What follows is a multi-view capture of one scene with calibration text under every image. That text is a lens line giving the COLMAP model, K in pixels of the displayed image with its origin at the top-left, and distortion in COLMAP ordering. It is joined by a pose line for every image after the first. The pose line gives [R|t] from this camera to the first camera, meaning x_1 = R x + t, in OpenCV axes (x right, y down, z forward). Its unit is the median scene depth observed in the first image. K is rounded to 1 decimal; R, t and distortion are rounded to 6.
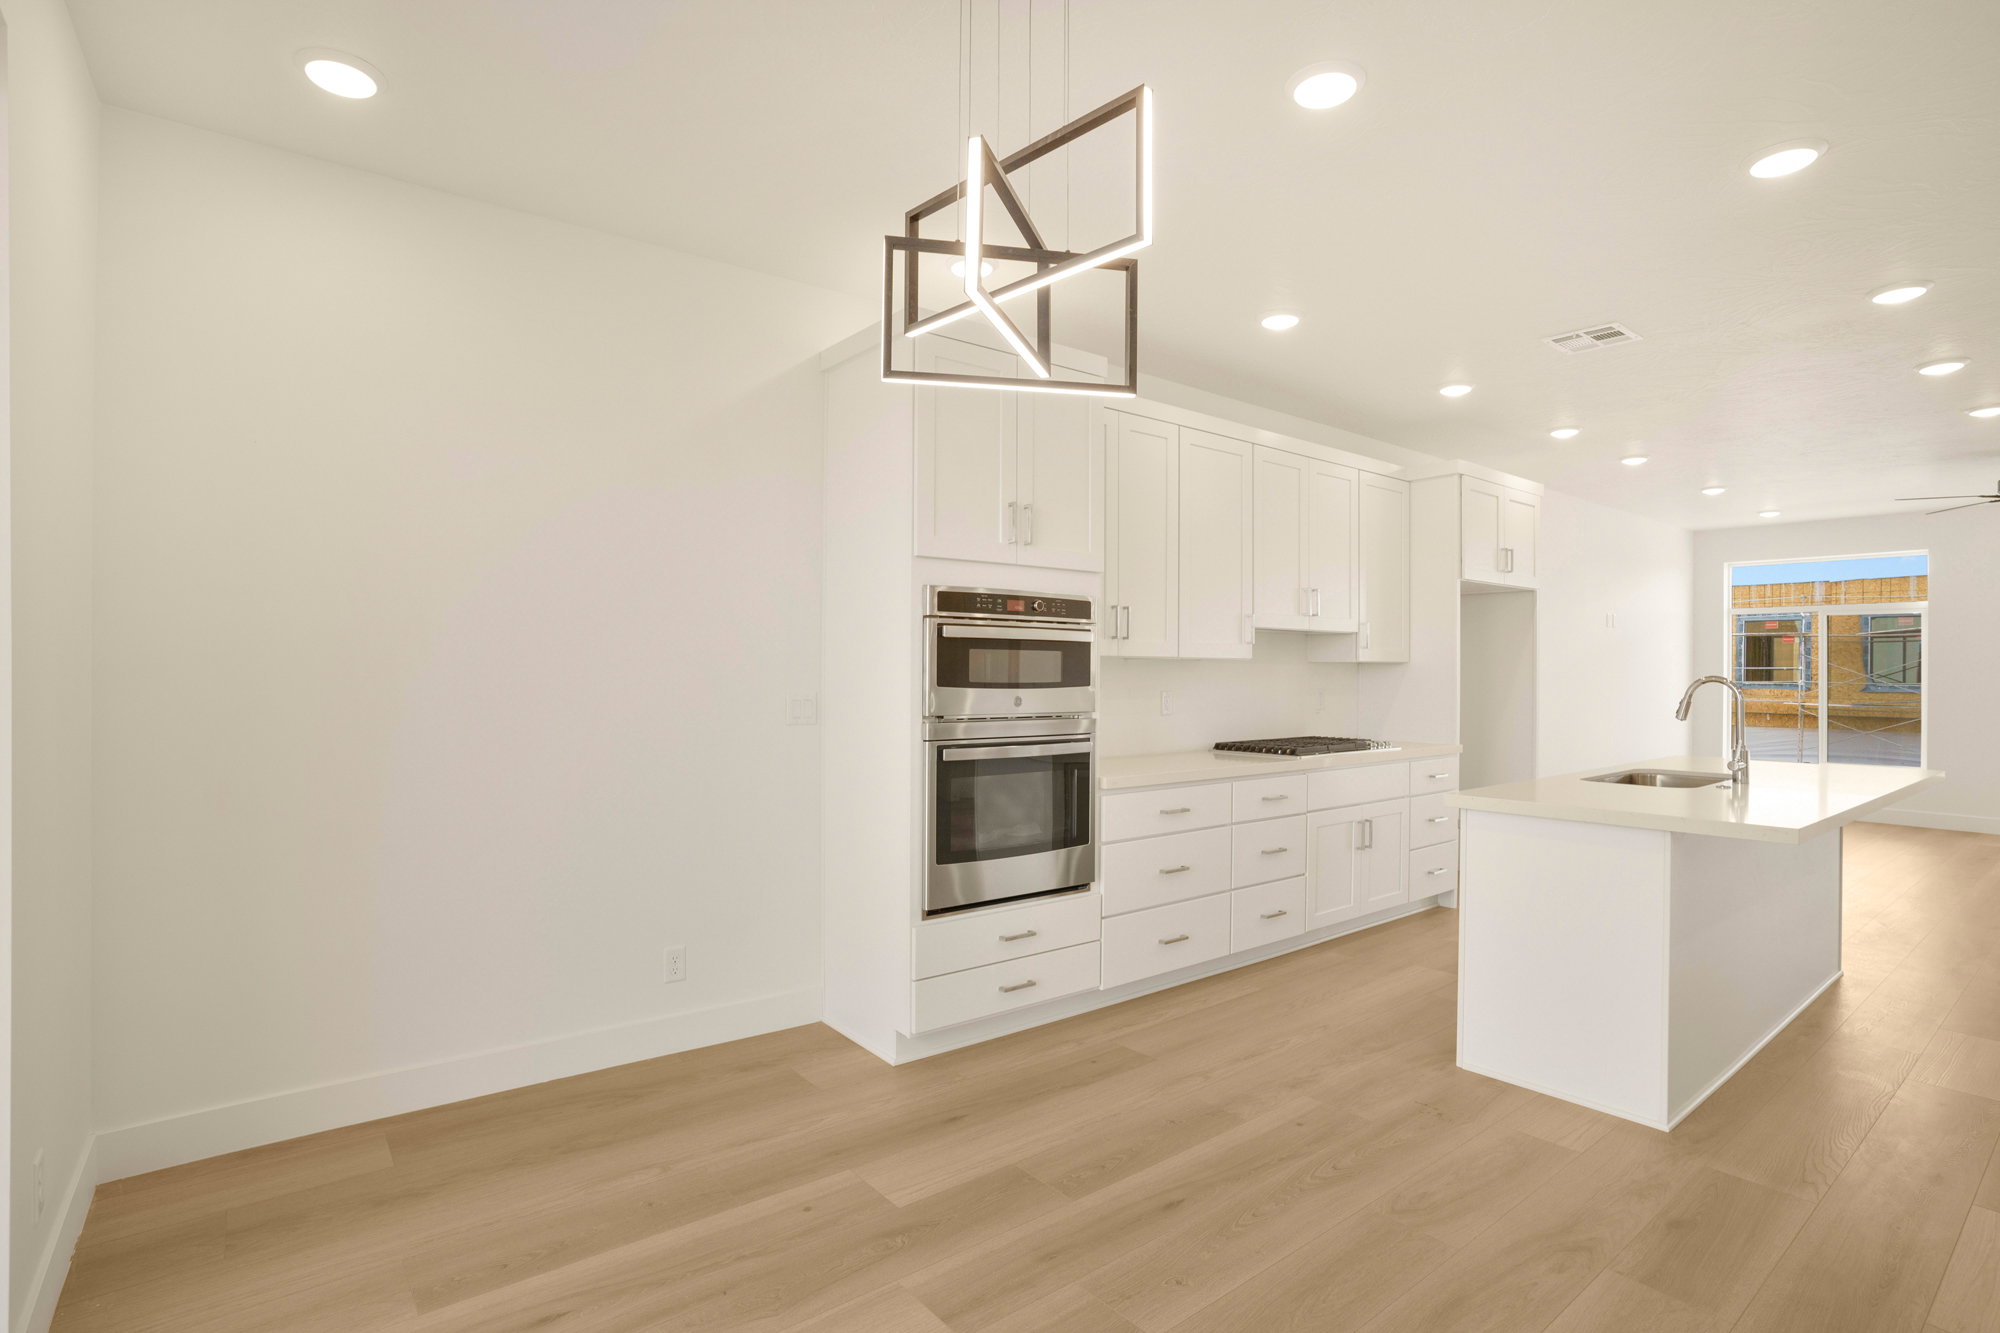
lens RADIAL K [[993.3, 0, 1000.0], [0, 993.3, 666.5], [0, 0, 1]] dist [-0.080696, 0.043881]
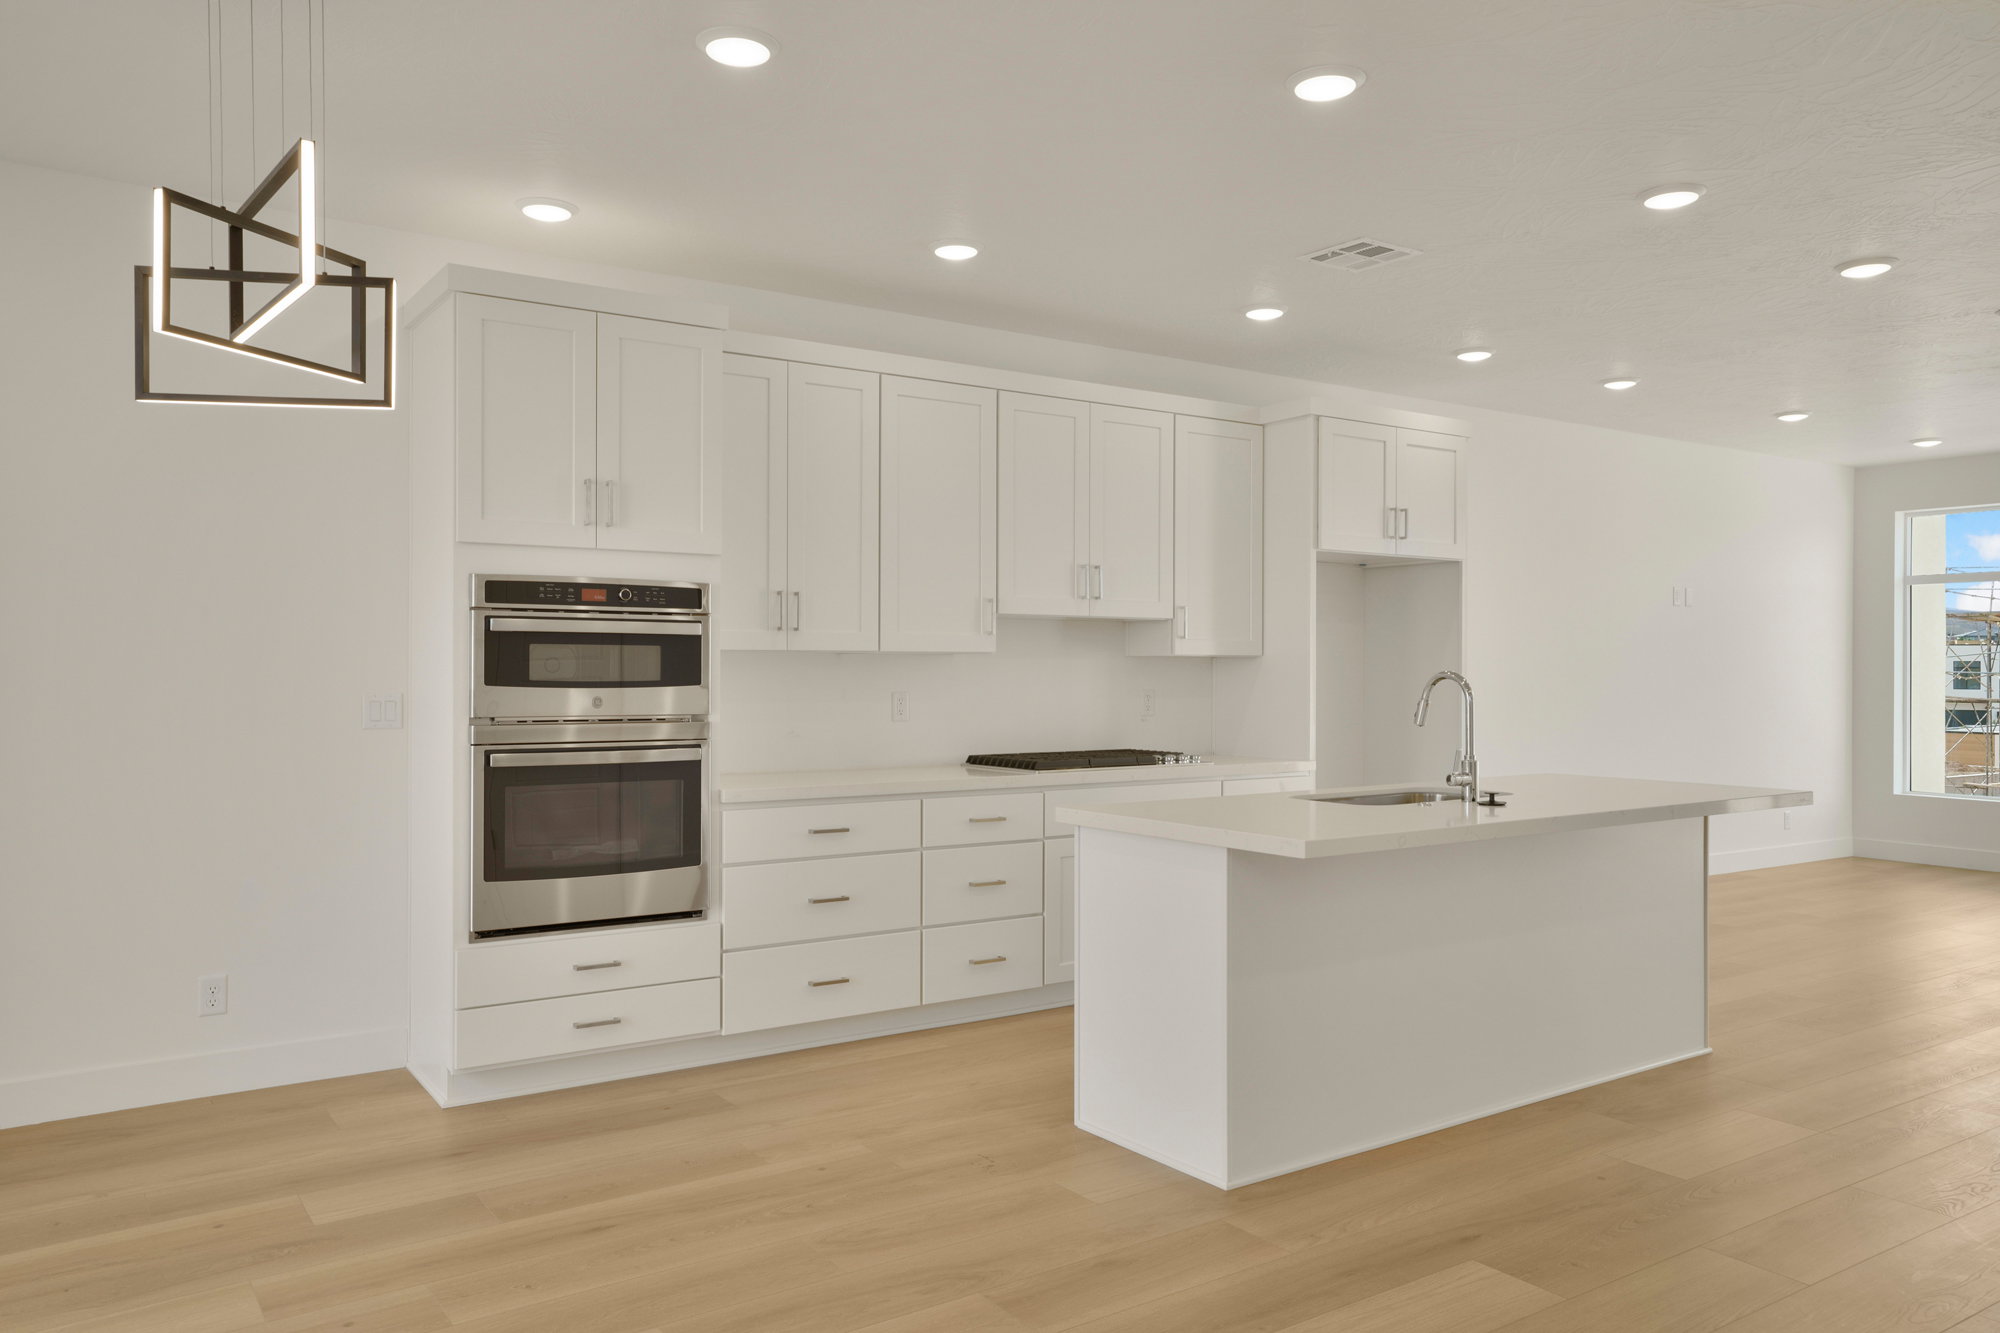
lens RADIAL K [[1434.0, 0, 1000.0], [0, 1434.0, 666.5], [0, 0, 1]] dist [-0.013113, 0.064015]
pose [[0.997776, -0.003148, -0.066584, 0.434796], [0.003364, 0.999989, 0.003125, 0.000237], [0.066574, -0.003342, 0.997776, -0.244764]]
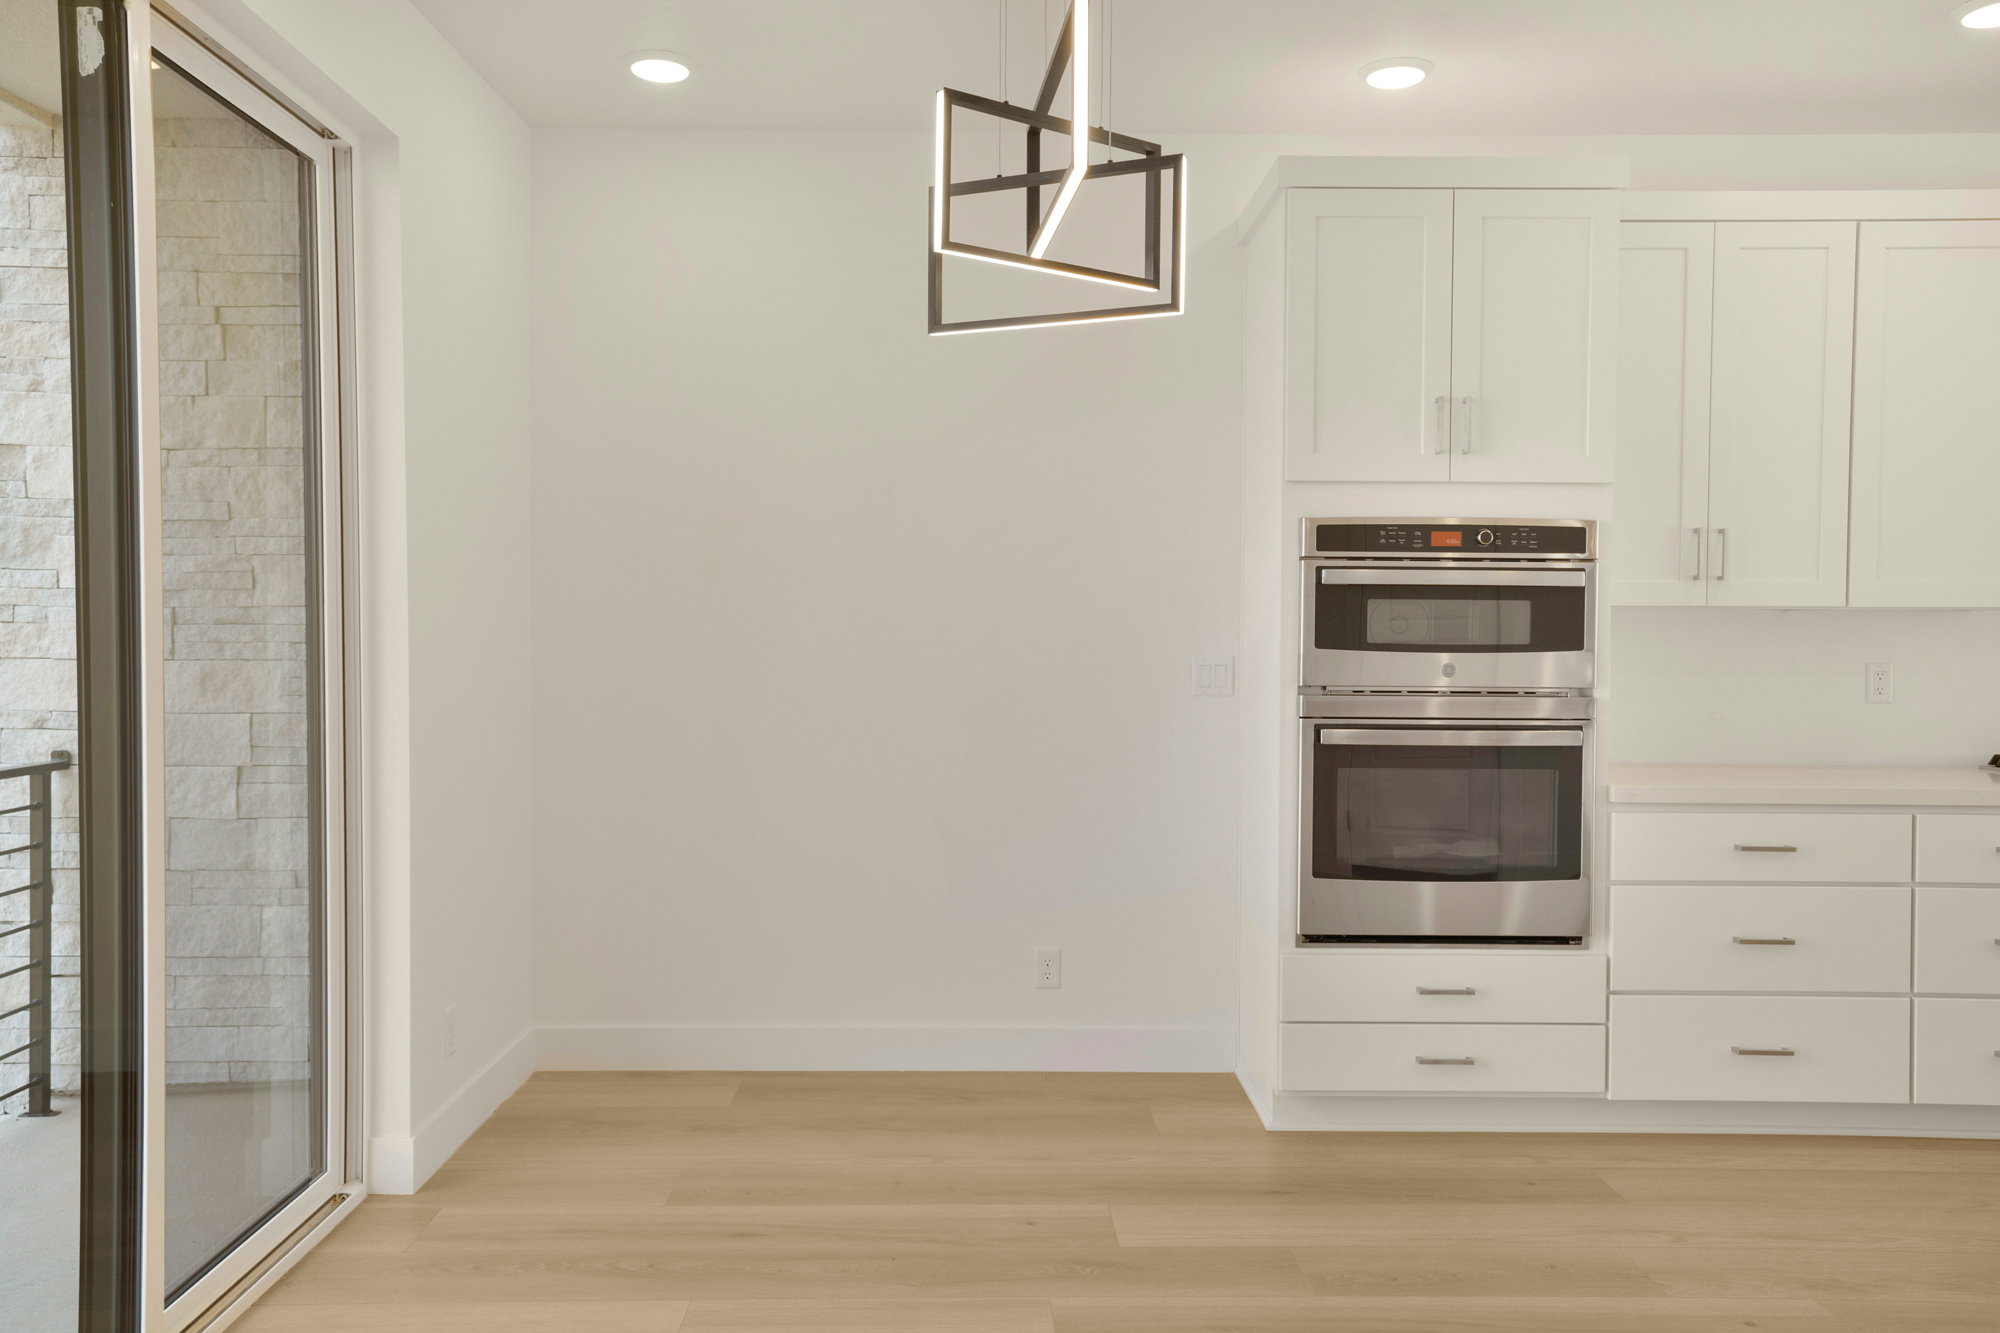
lens RADIAL K [[1546.5, 0, 992.9], [0, 1546.5, 666.5], [0, 0, 1]] dist [0.000533, 0.067341]
pose [[0.794850, 0.013828, -0.606649, 0.412652], [0.001636, 0.999688, 0.024931, 0.003315], [0.606804, -0.020809, 0.794579, -0.100273]]
